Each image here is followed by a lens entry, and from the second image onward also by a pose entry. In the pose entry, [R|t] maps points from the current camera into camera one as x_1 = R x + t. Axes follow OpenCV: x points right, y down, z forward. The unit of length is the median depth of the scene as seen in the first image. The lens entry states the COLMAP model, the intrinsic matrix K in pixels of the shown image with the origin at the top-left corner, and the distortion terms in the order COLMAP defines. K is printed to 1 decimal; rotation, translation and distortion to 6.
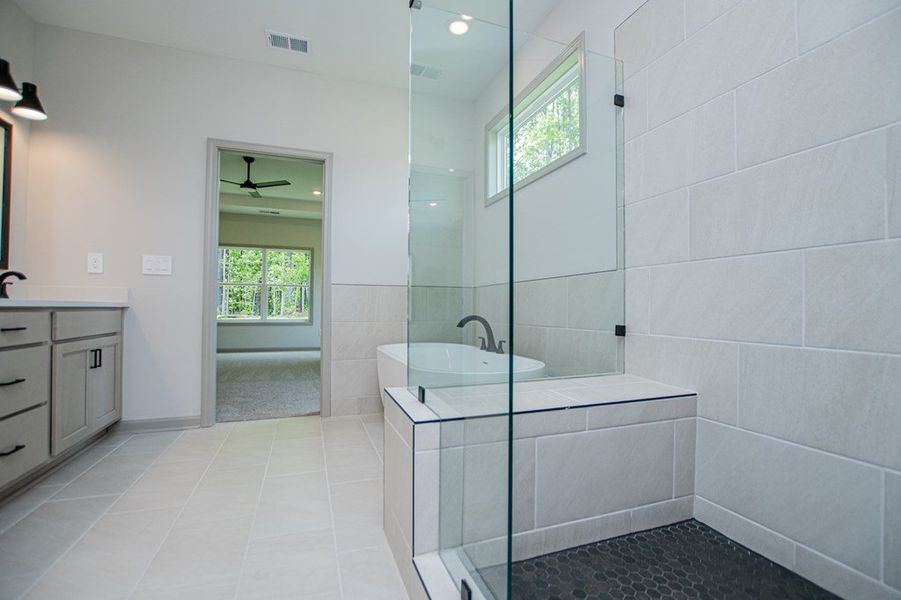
lens RADIAL K [[400.3, 0, 455.9], [0, 400.3, 299.3], [0, 0, 1]] dist [-0.024400, 0.001412]
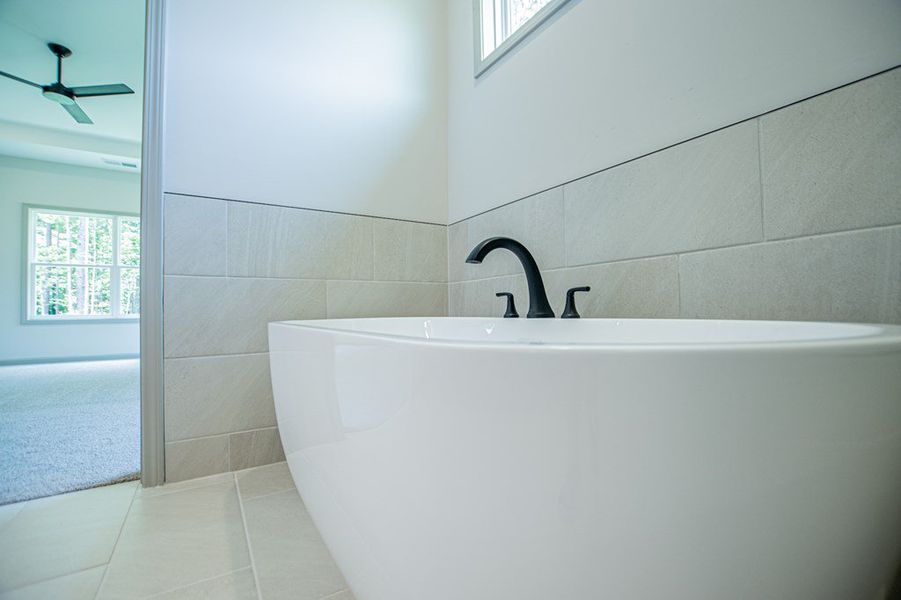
lens RADIAL K [[400.3, 0, 455.9], [0, 400.3, 299.3], [0, 0, 1]] dist [-0.024400, 0.001412]
pose [[0.978331, -0.016250, 0.206408, -0.044478], [0.016446, 0.999864, 0.000765, 0.049859], [-0.206393, 0.002646, 0.978466, 0.276768]]
